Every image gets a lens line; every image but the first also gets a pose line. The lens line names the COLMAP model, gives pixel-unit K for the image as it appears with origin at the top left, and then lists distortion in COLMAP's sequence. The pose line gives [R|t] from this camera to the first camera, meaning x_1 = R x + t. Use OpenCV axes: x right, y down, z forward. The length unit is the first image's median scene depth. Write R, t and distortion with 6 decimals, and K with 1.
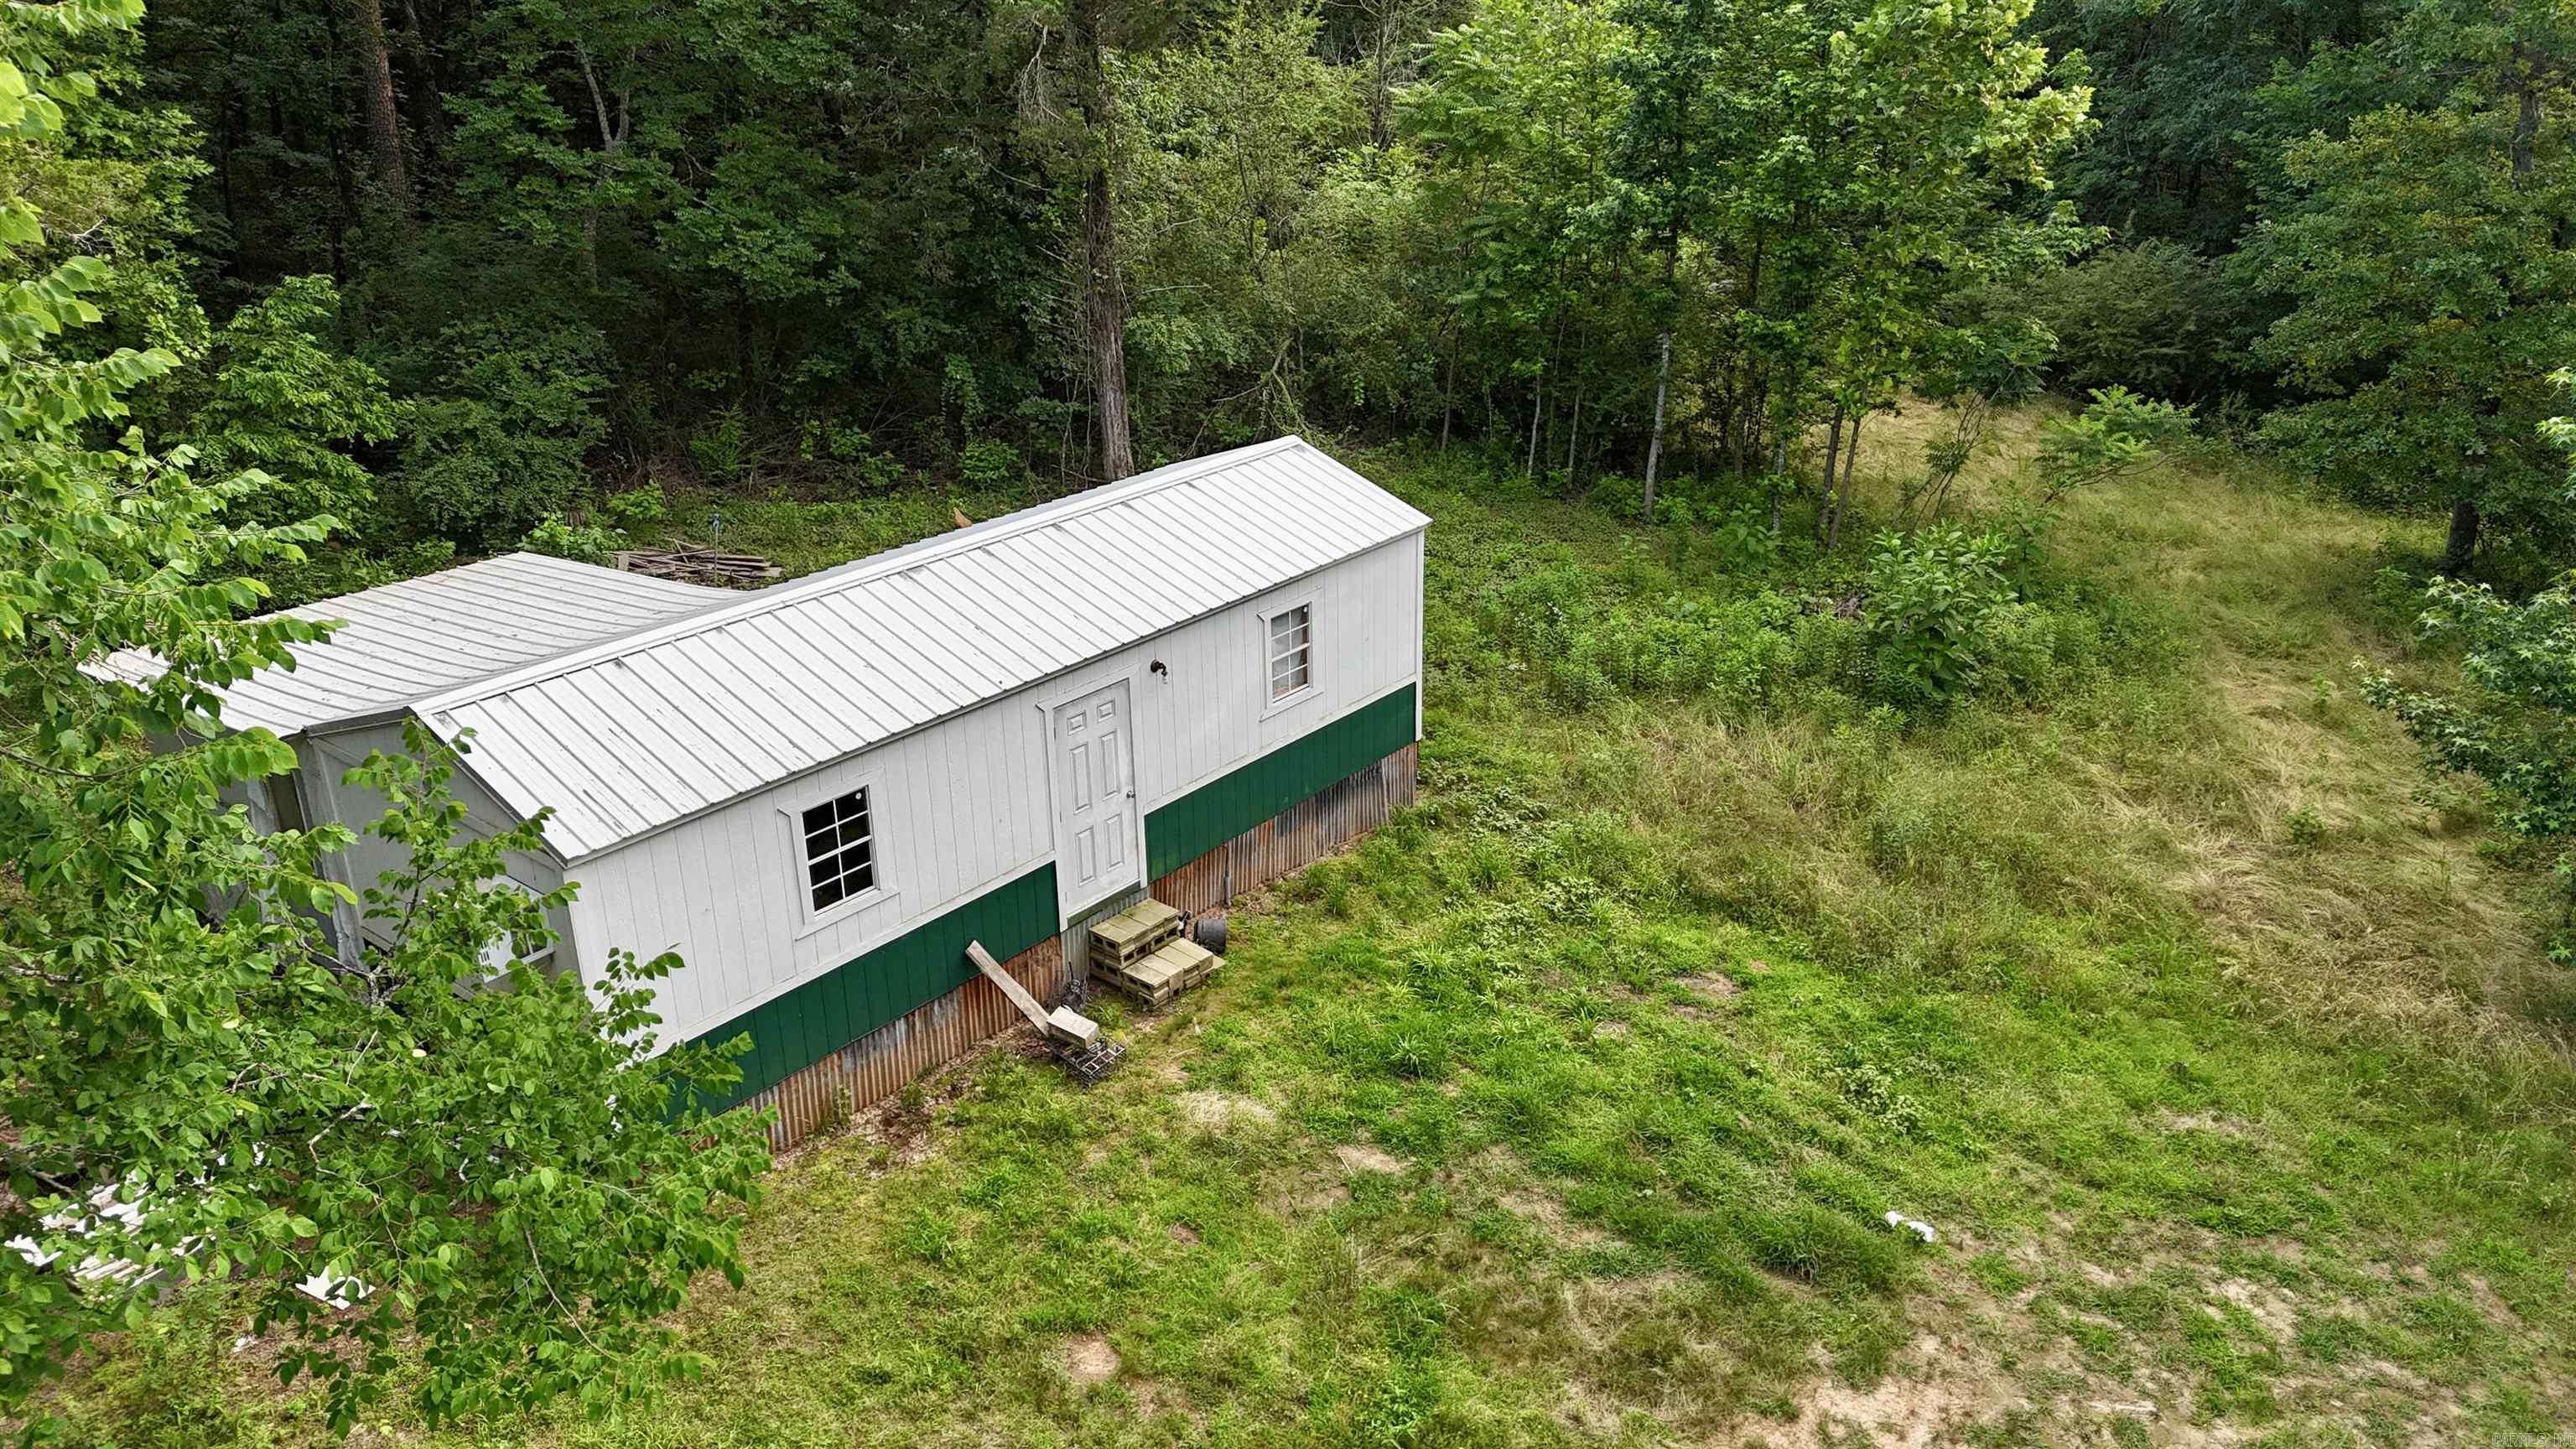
lens RADIAL K [[1866.5, 0, 1288.0], [0, 1866.5, 724.5], [0, 0, 1]] dist [0.097660, -0.109955]
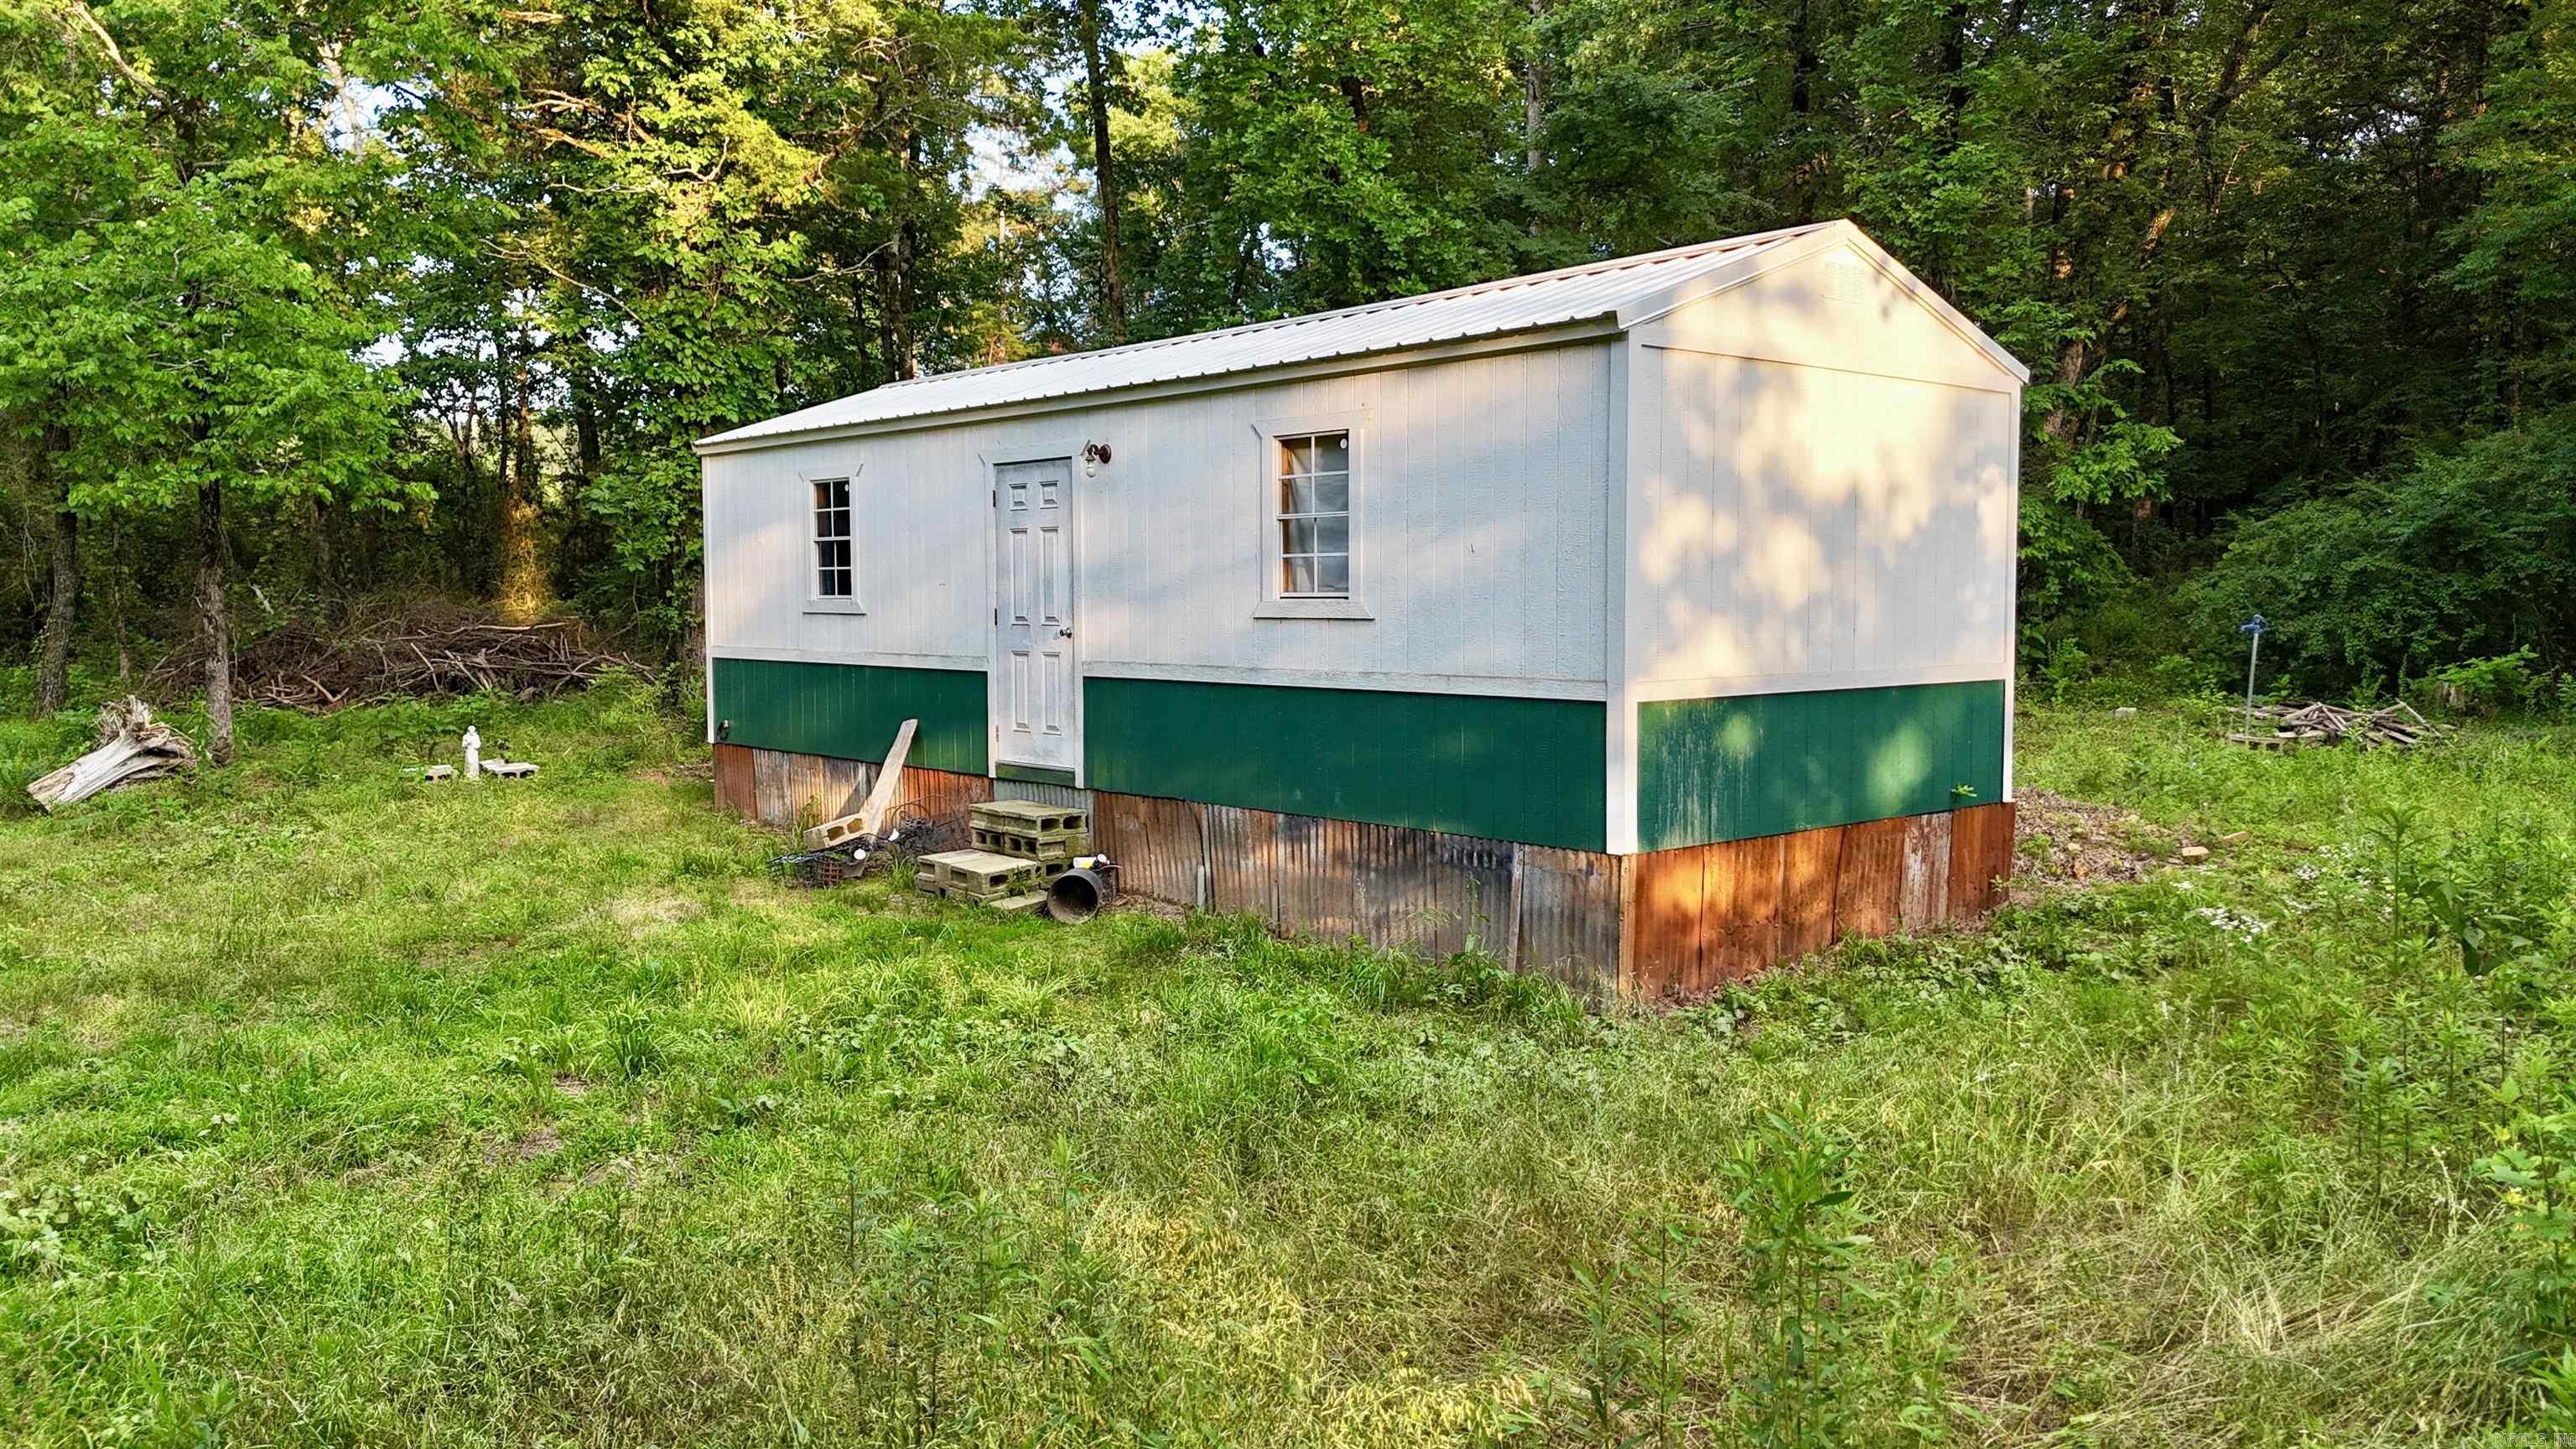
lens RADIAL K [[1866.5, 0, 1288.0], [0, 1866.5, 724.5], [0, 0, 1]] dist [0.097660, -0.109955]
pose [[-0.149259, 0.089809, -0.984711, 0.649243], [-0.372809, 0.917261, 0.140167, -0.065295], [0.915825, 0.388030, -0.103427, 1.246924]]
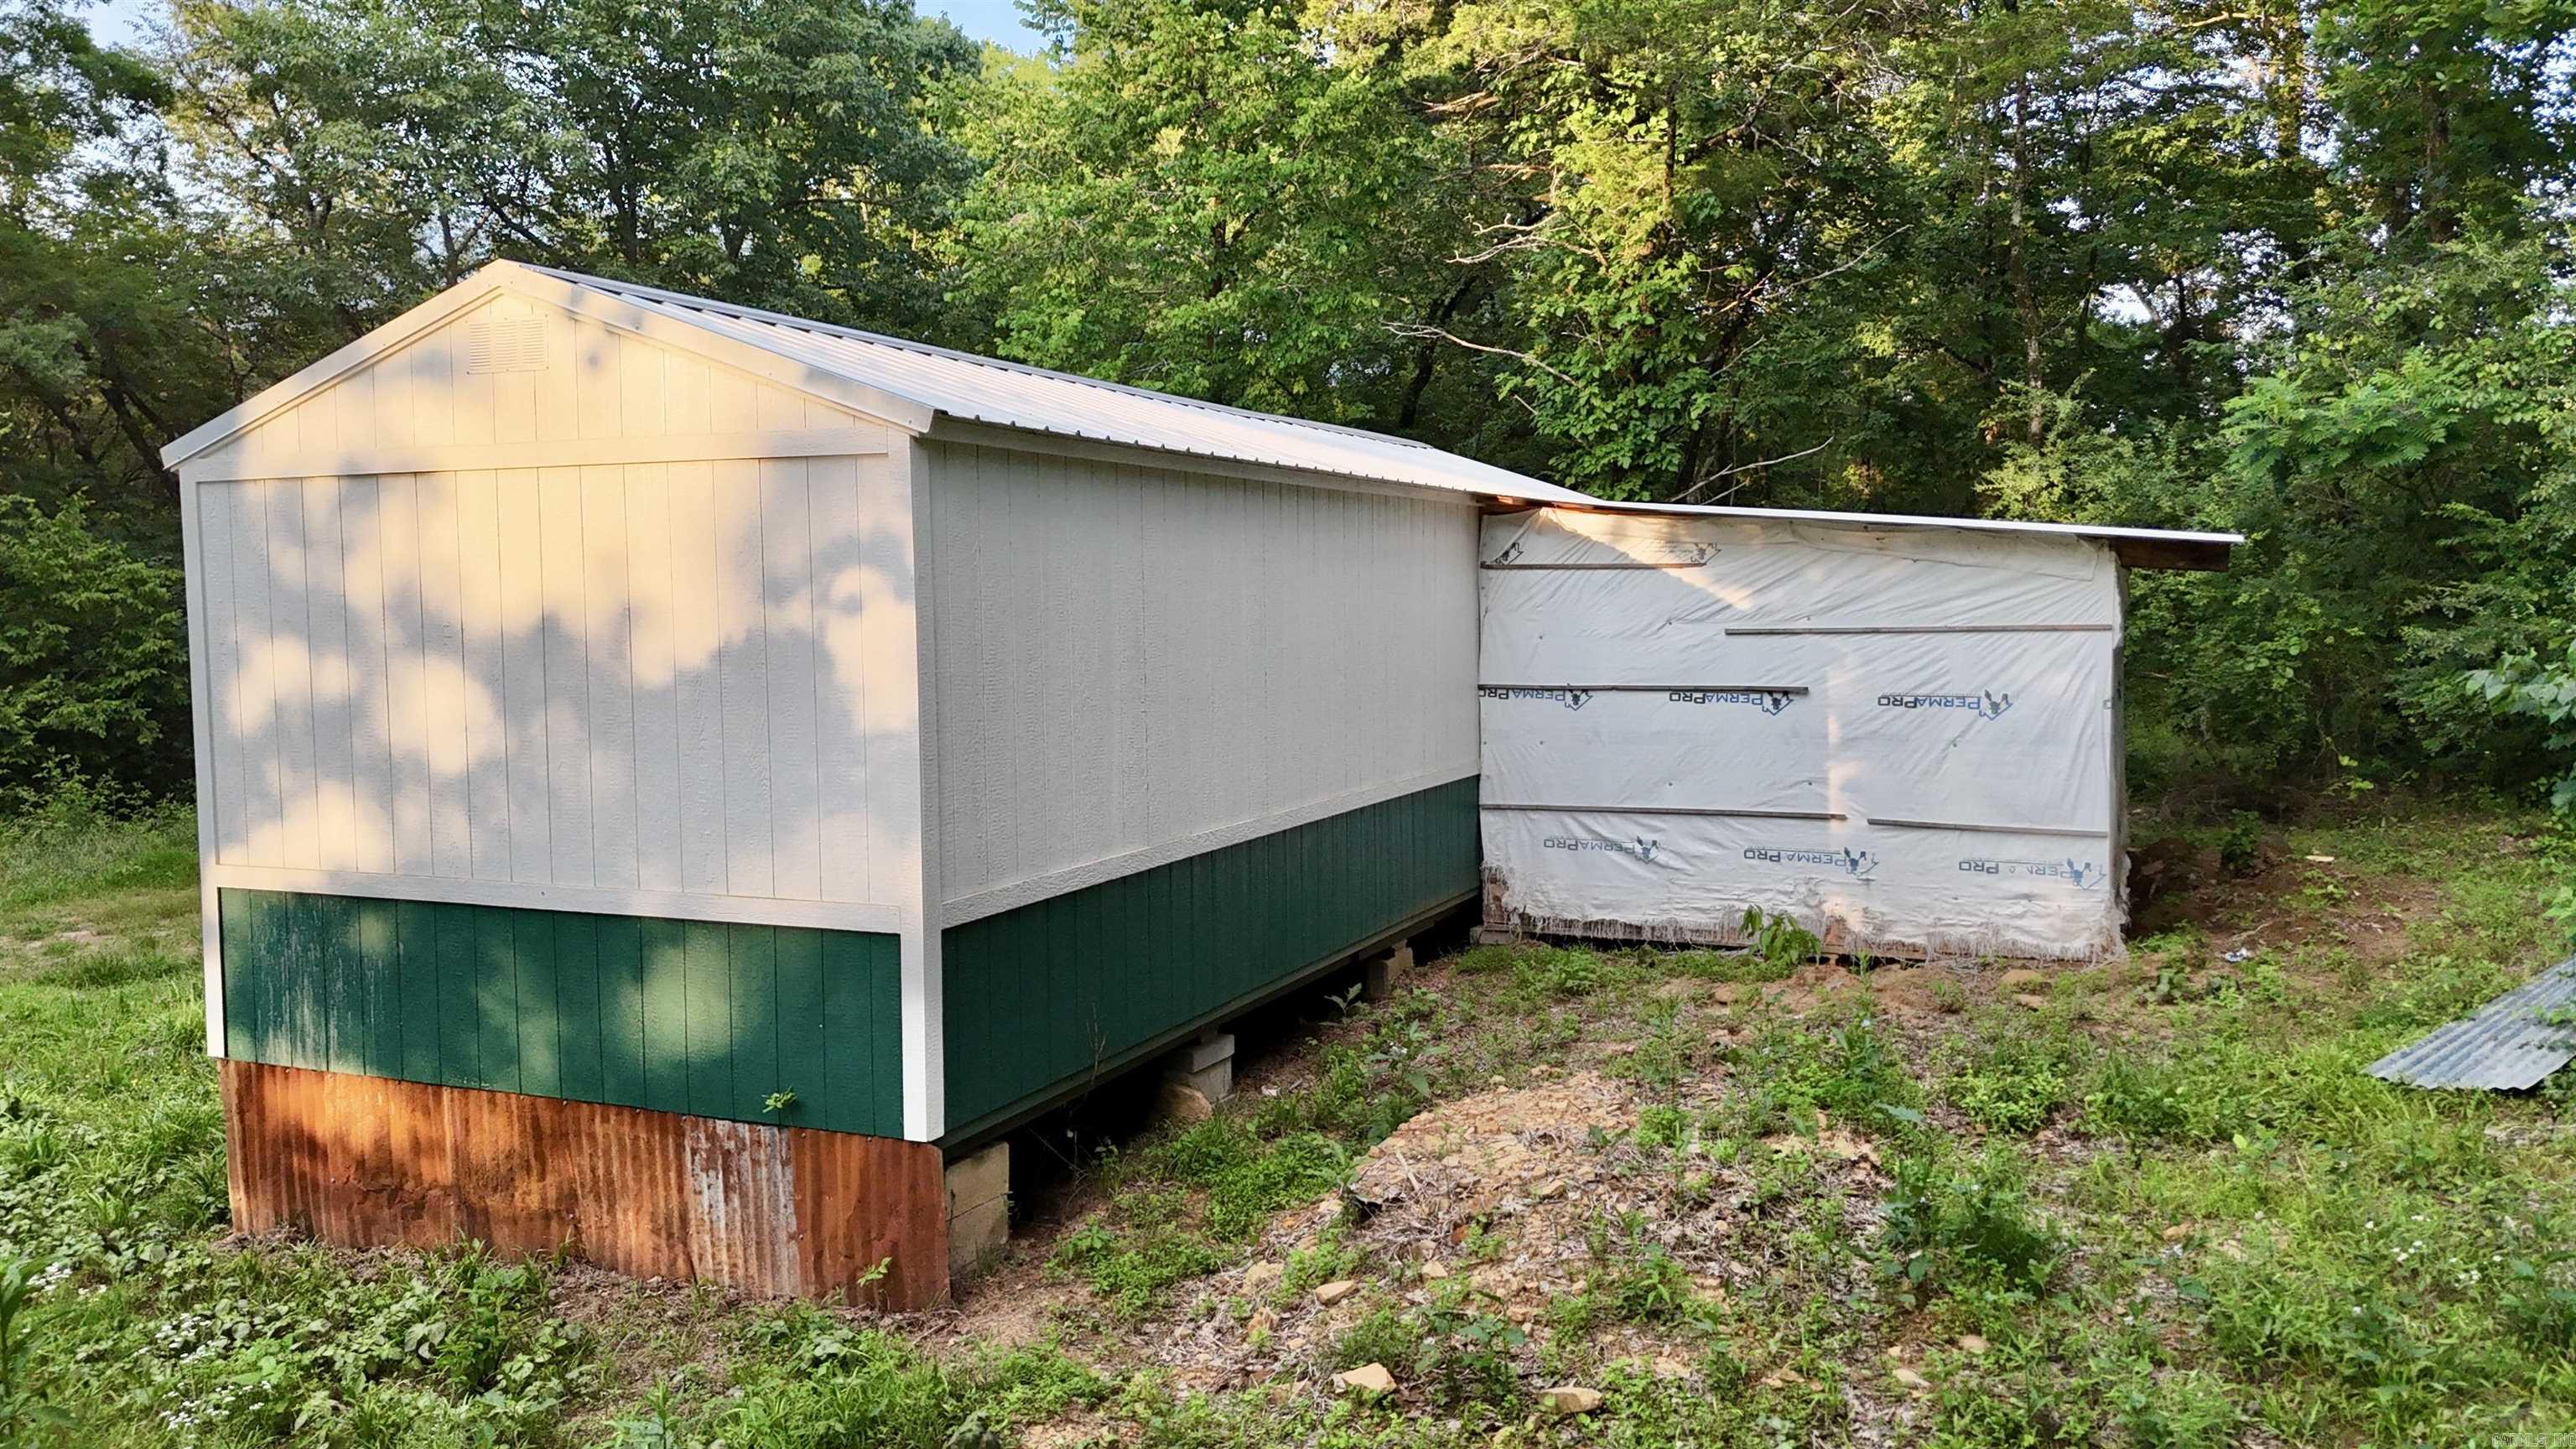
lens RADIAL K [[1866.5, 0, 1288.0], [0, 1866.5, 724.5], [0, 0, 1]] dist [0.097660, -0.109955]
pose [[-0.970649, 0.019930, -0.239674, -0.051504], [-0.084371, 0.905005, 0.416949, -0.292175], [0.225216, 0.424933, -0.876761, 1.753289]]
